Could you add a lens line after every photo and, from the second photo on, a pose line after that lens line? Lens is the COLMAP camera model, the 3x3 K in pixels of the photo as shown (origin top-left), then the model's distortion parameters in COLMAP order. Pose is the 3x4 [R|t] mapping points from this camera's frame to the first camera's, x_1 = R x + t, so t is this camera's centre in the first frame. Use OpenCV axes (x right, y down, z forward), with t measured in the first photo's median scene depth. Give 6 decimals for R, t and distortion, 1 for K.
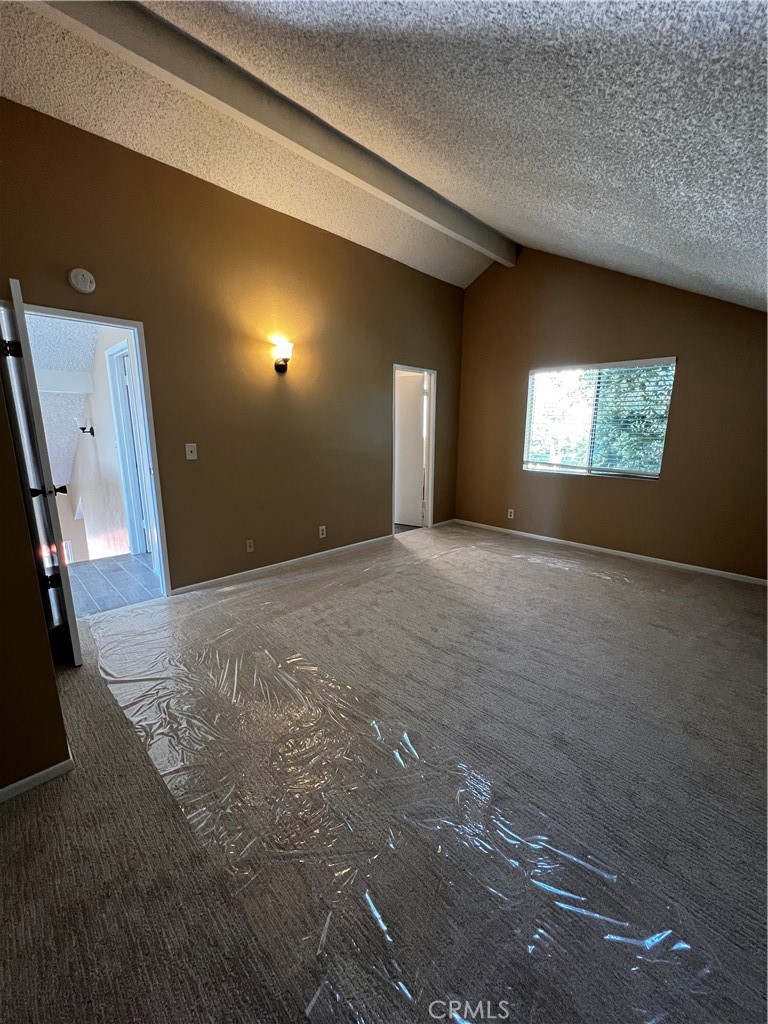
lens RADIAL K [[407.9, 0, 384.0], [0, 407.9, 512.0], [0, 0, 1]] dist [-0.000612, -0.000101]
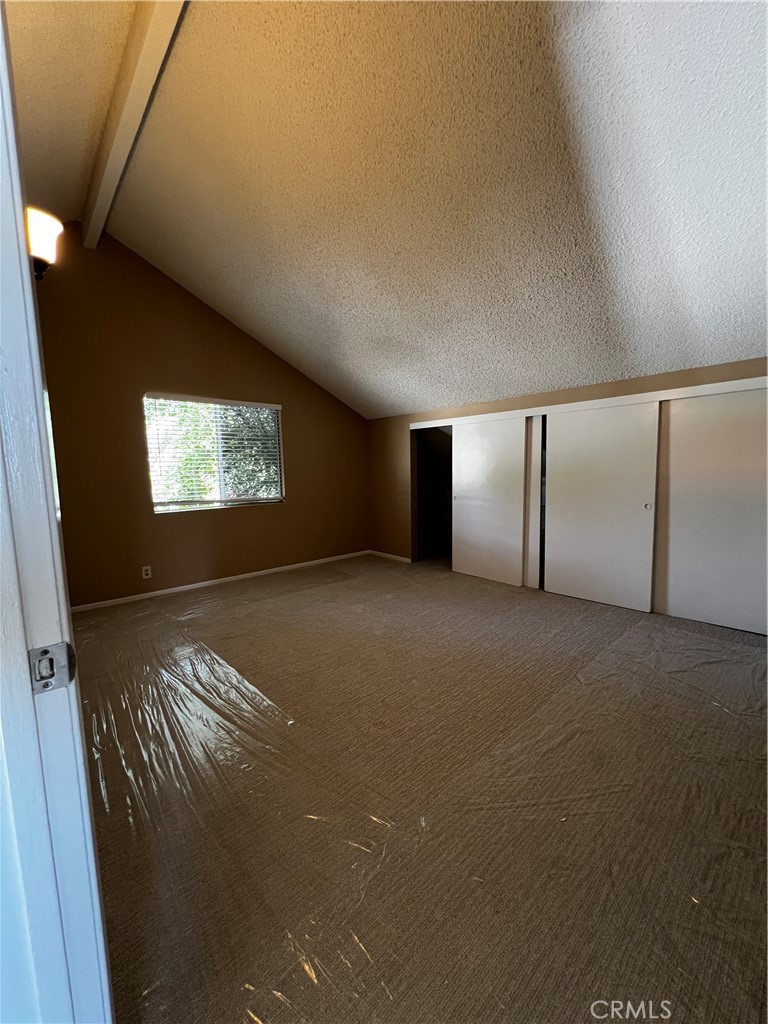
lens RADIAL K [[407.9, 0, 384.0], [0, 407.9, 512.0], [0, 0, 1]] dist [-0.000612, -0.000101]
pose [[0.085213, -0.127403, 0.988184, -0.440350], [0.225941, 0.968425, 0.105373, -0.094016], [-0.970407, 0.214292, 0.111308, 0.486922]]
